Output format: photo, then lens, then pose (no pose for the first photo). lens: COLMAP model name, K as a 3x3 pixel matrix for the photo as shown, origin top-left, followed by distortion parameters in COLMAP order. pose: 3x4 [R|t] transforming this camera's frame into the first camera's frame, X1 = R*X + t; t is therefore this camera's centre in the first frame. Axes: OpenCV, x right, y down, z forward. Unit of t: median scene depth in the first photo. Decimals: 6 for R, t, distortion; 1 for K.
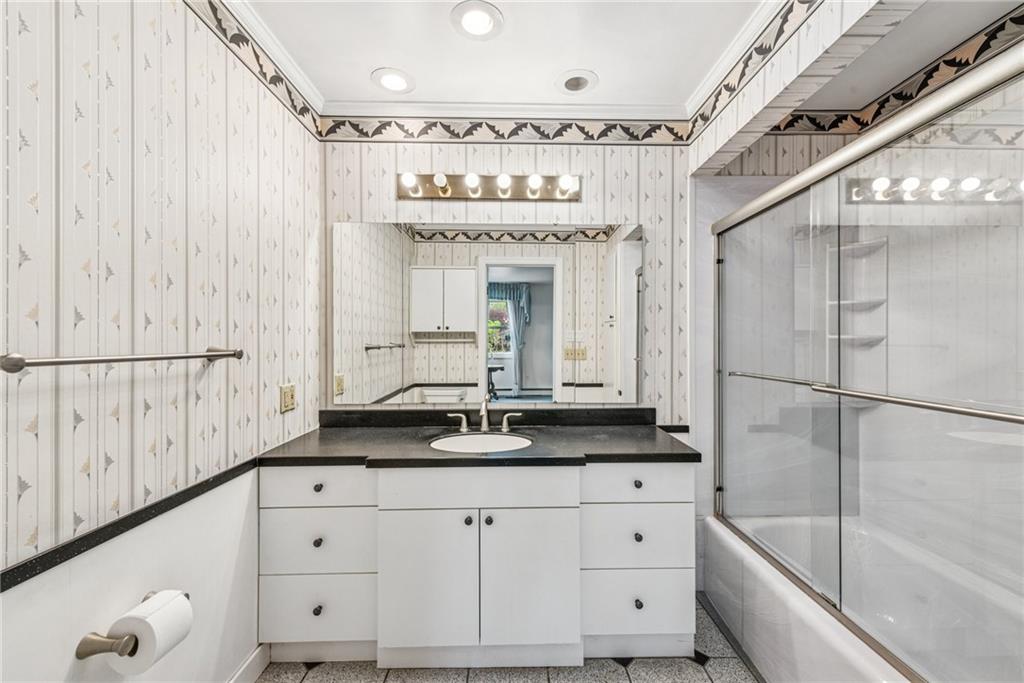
lens RADIAL K [[414.0, 0, 513.4], [0, 414.0, 350.8], [0, 0, 1]] dist [0.014686, -0.000257]
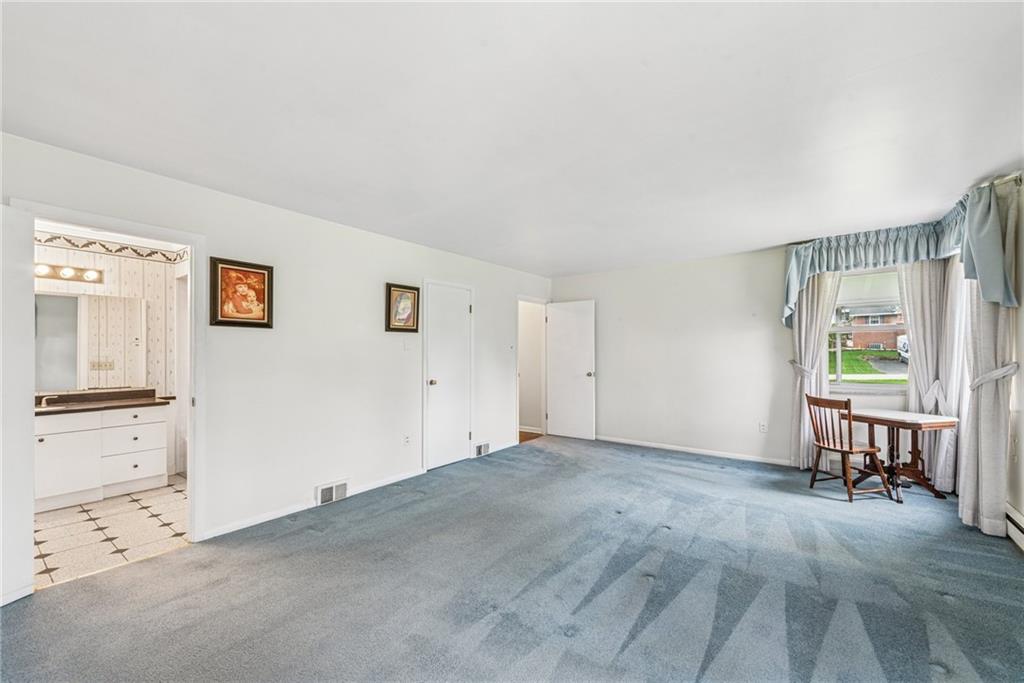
lens RADIAL K [[414.0, 0, 513.4], [0, 414.0, 350.8], [0, 0, 1]] dist [0.014686, -0.000257]
pose [[0.609428, 0.001734, 0.792840, -0.217182], [0.019965, 0.999647, -0.017533, 0.020645], [-0.792590, 0.026514, 0.609178, -1.660566]]
